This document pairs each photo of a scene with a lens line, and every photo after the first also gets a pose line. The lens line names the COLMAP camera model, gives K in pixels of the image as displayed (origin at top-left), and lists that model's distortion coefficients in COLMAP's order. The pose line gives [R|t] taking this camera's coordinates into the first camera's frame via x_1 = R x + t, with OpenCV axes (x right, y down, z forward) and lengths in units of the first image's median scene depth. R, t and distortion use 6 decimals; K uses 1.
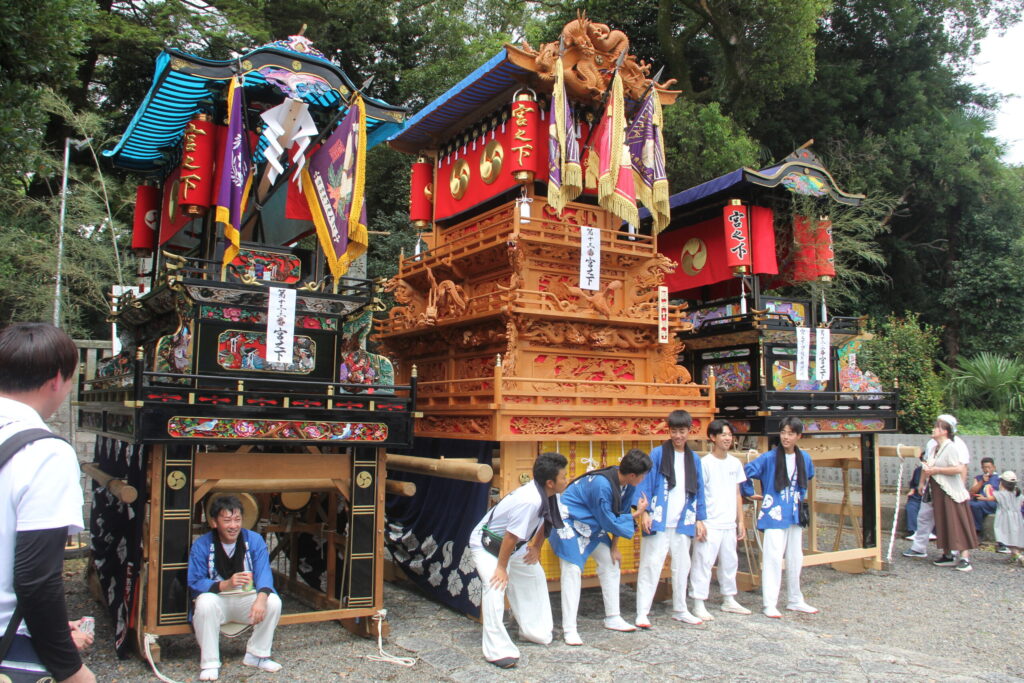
lens RADIAL K [[850.8, 0, 515.4], [0, 850.8, 338.9], [0, 0, 1]] dist [-0.129564, 0.013661]
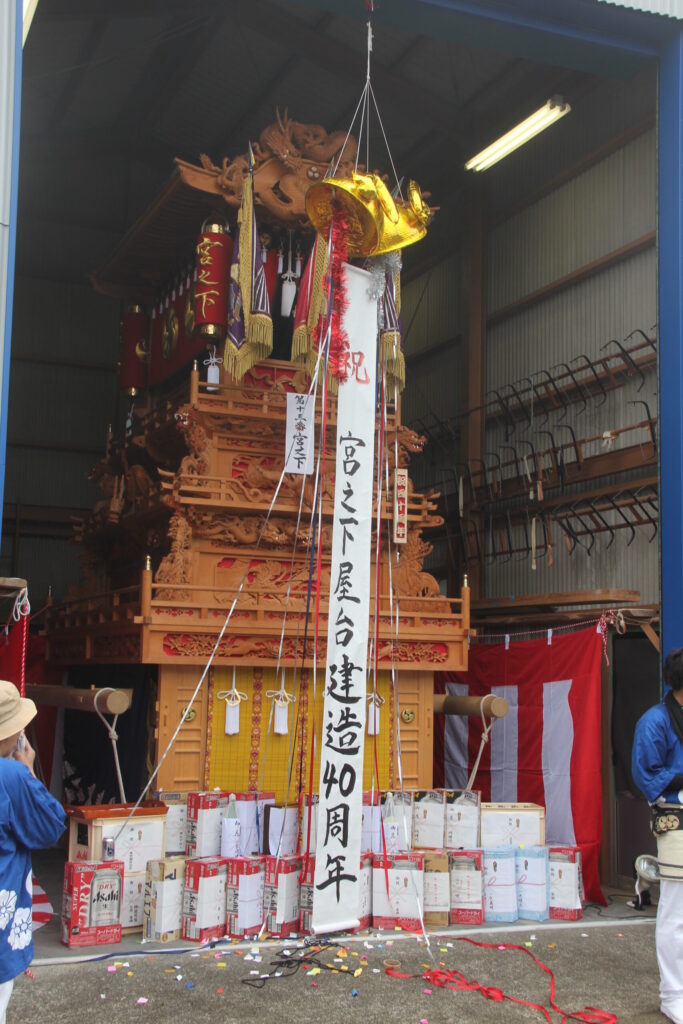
lens RADIAL K [[1327.6, 0, 342.1], [0, 1327.6, 510.1], [0, 0, 1]] dist [0.101413, 0.000000]
pose [[0.990814, -0.008292, -0.134979, 0.304153], [0.003231, 0.999285, -0.037671, 0.021564], [0.135195, 0.036889, 0.990132, -0.204287]]
